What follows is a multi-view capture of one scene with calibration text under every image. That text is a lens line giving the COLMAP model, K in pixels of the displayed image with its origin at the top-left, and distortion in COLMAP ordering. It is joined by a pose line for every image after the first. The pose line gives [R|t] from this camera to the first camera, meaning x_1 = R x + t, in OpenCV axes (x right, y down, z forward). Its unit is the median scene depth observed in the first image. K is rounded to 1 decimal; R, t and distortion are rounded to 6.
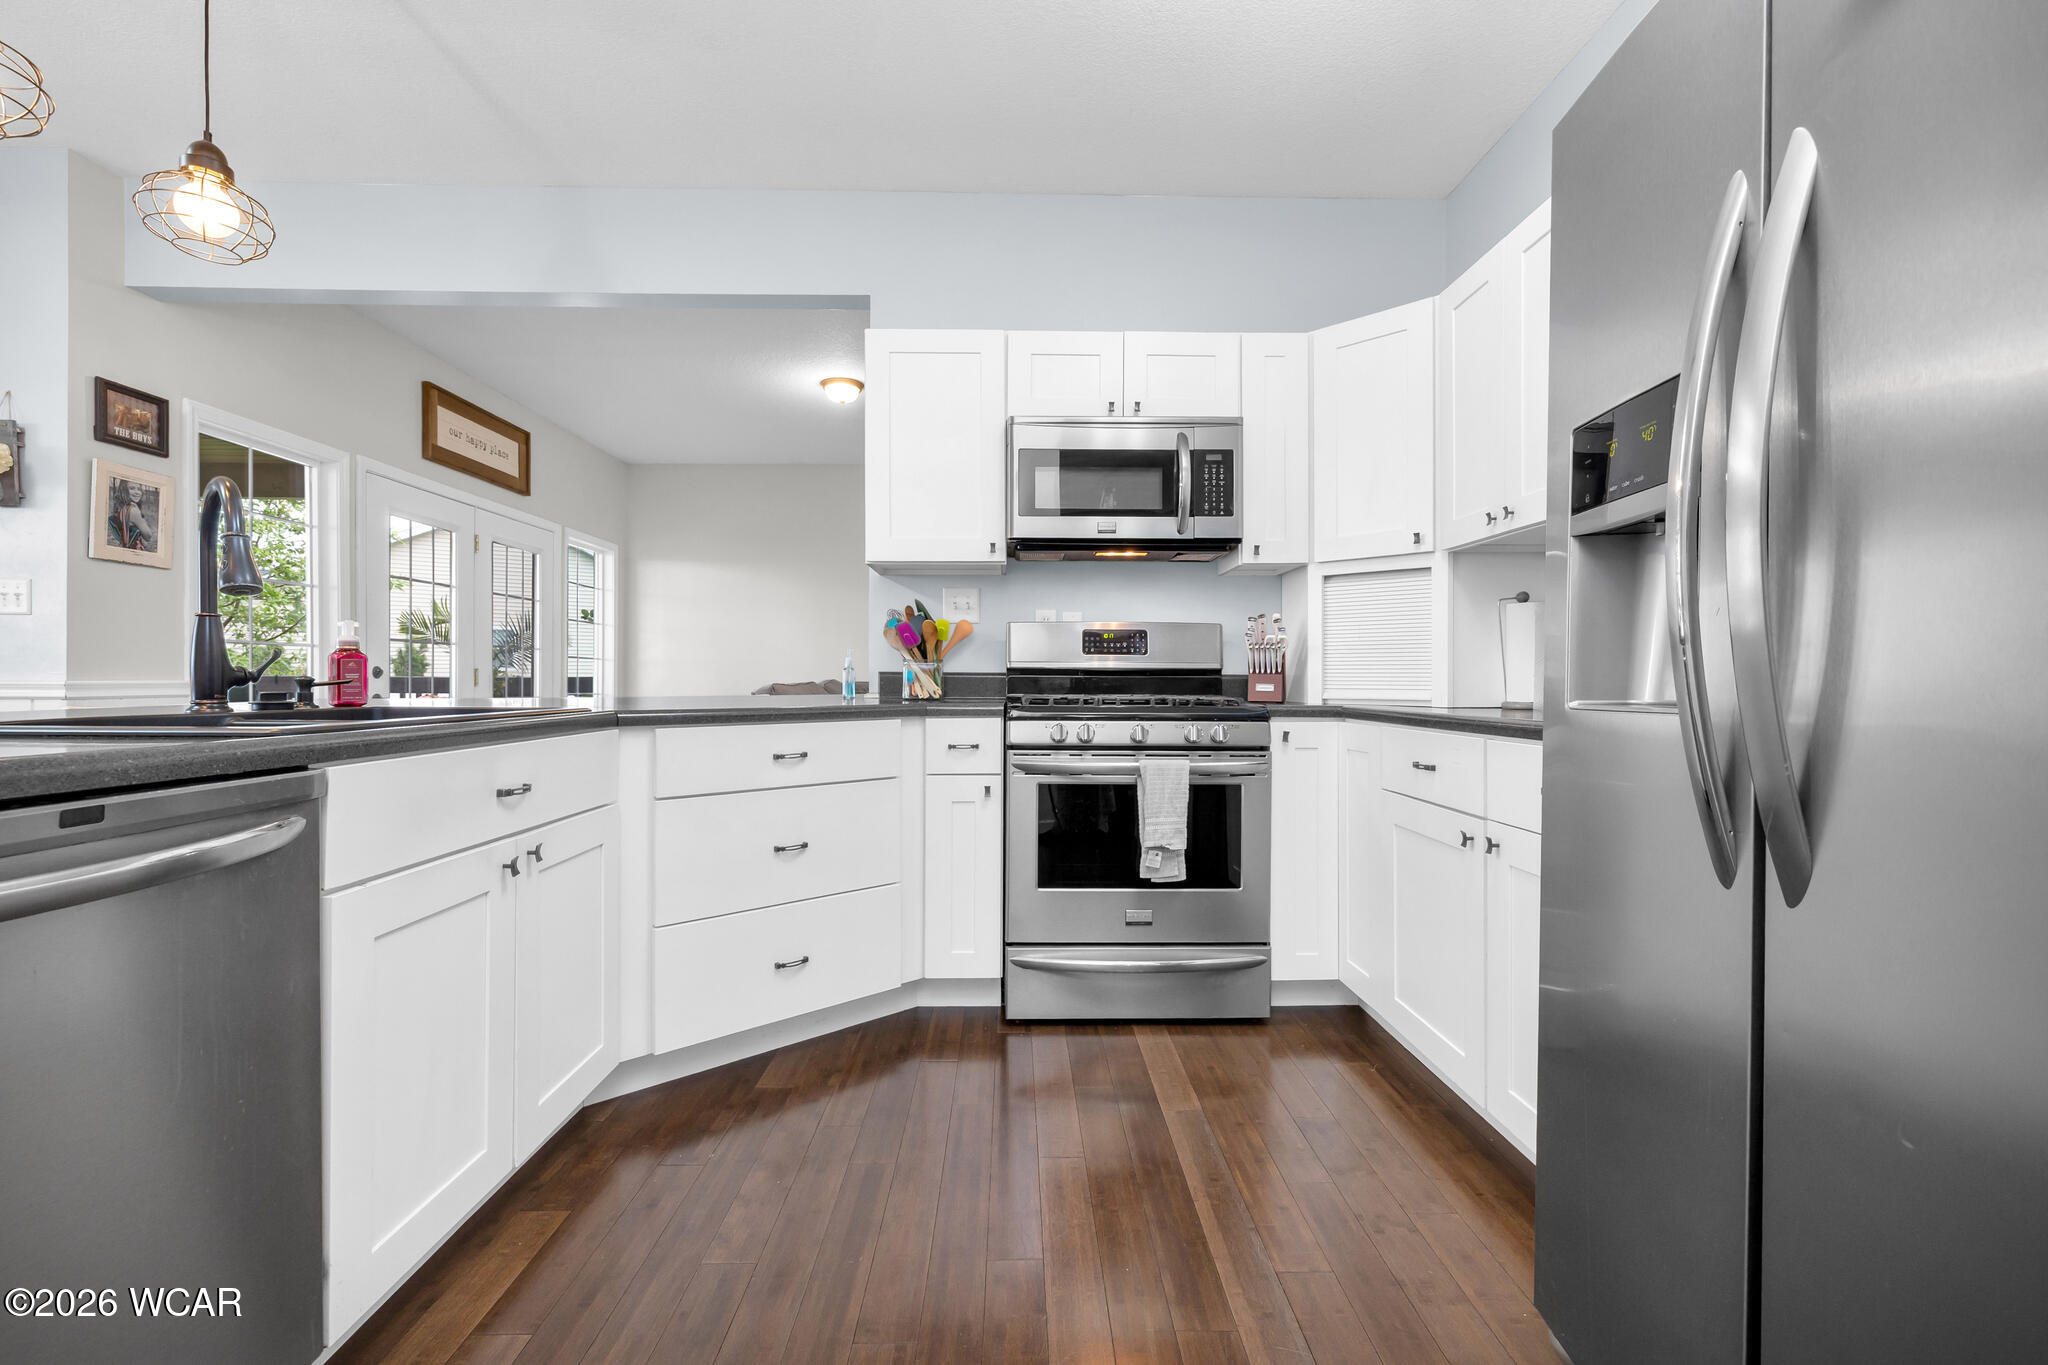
lens RADIAL K [[866.5, 0, 1032.7], [0, 866.5, 684.8], [0, 0, 1]] dist [0.001199, -0.000885]
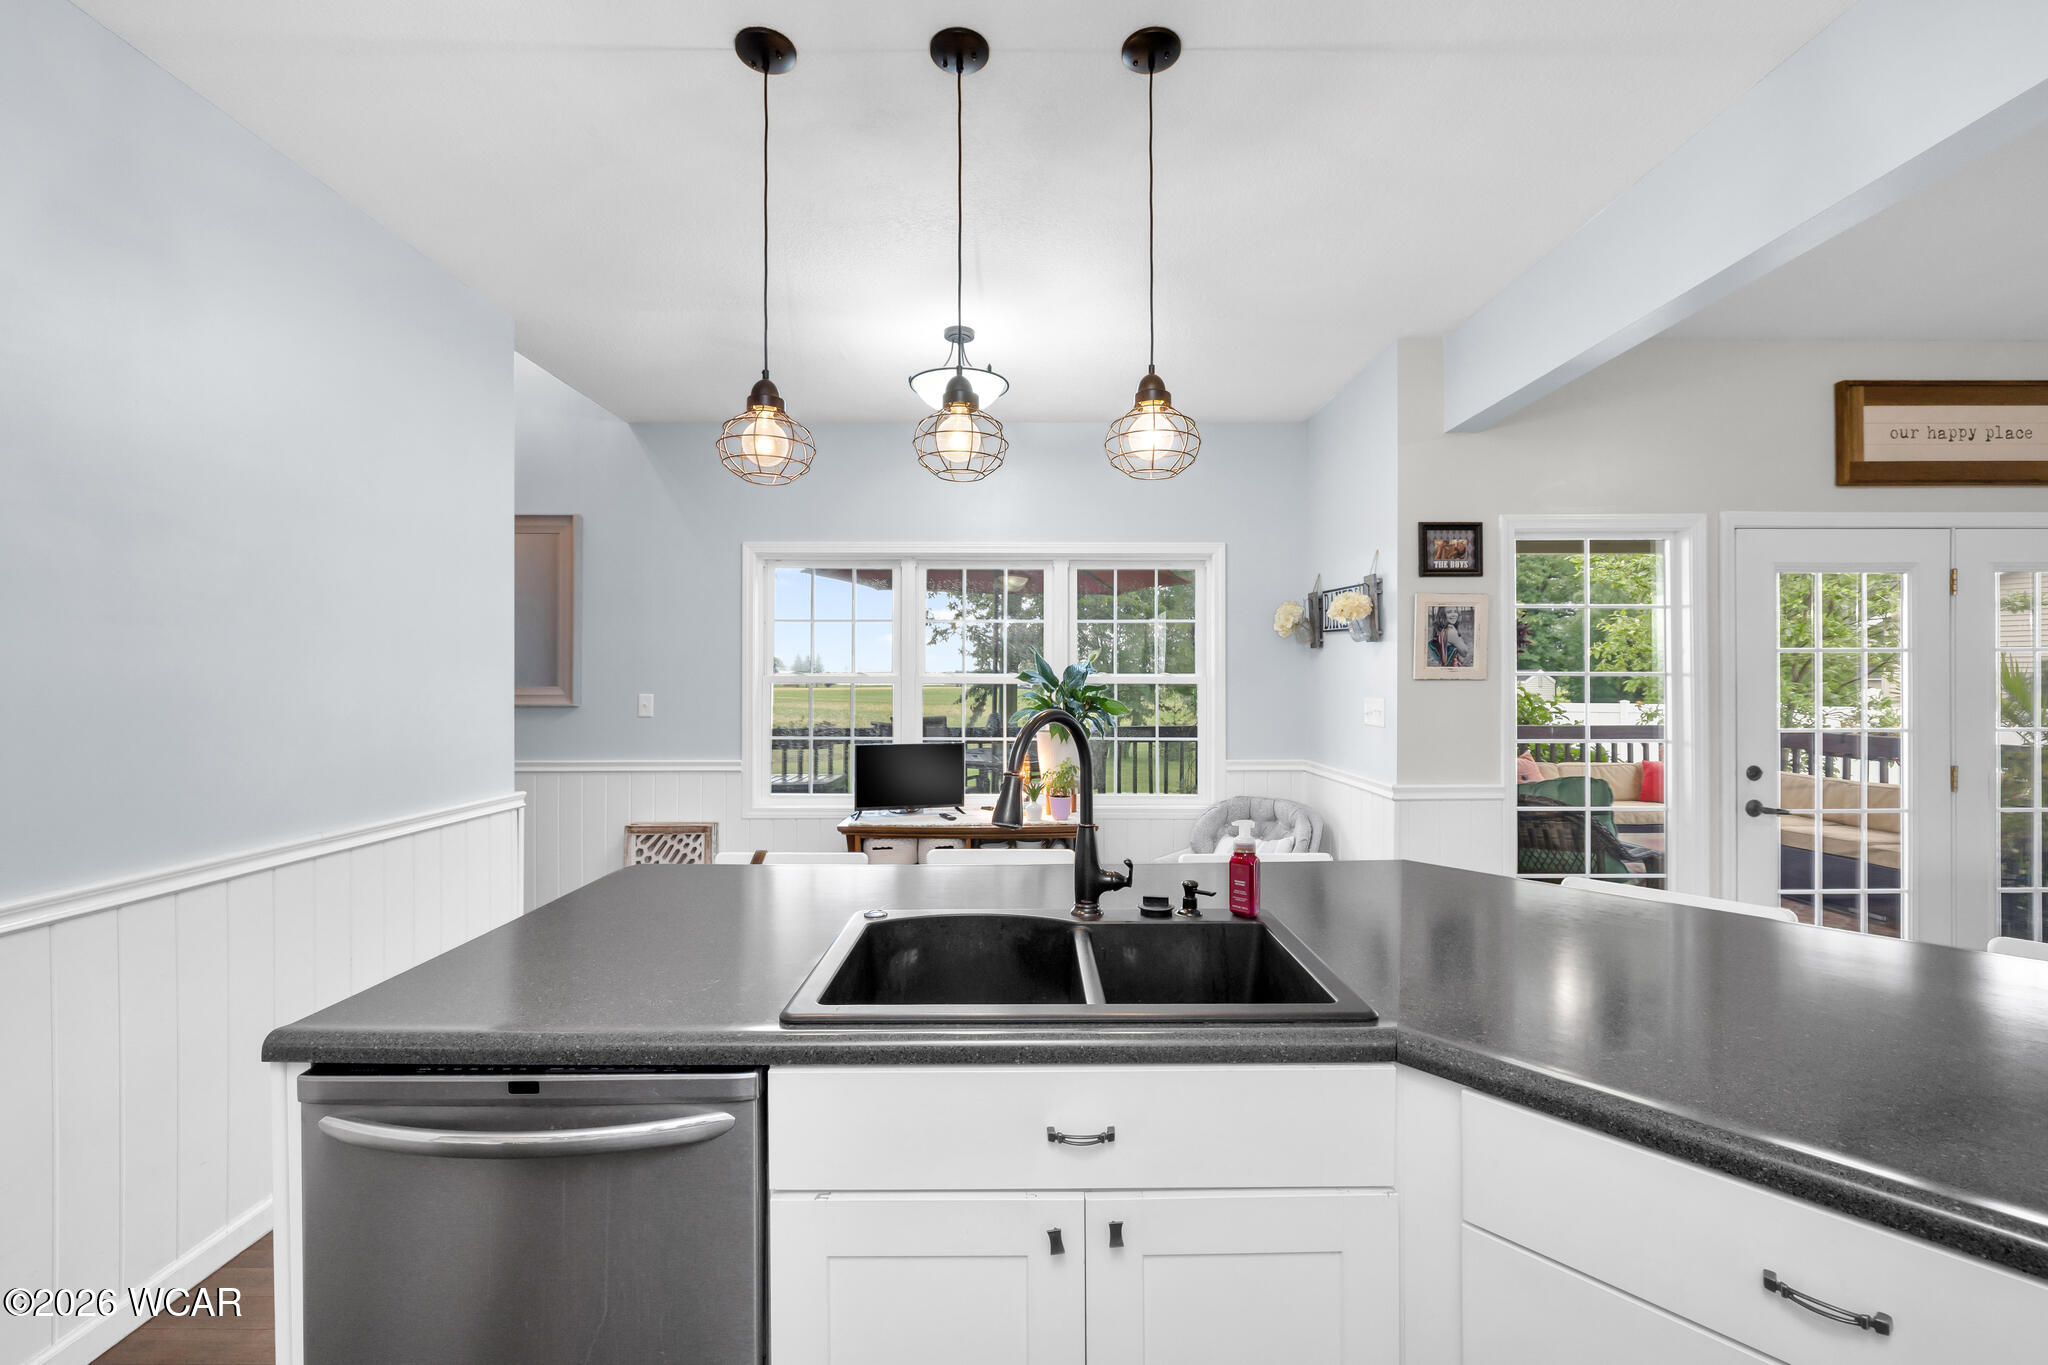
lens RADIAL K [[866.5, 0, 1022.5], [0, 866.5, 665.7], [0, 0, 1]] dist [0.001199, -0.000885]
pose [[-0.027000, -0.019714, -0.999441, 0.085842], [-0.005313, 0.999794, -0.019577, -0.145804], [0.999621, 0.004782, -0.027099, 0.528954]]
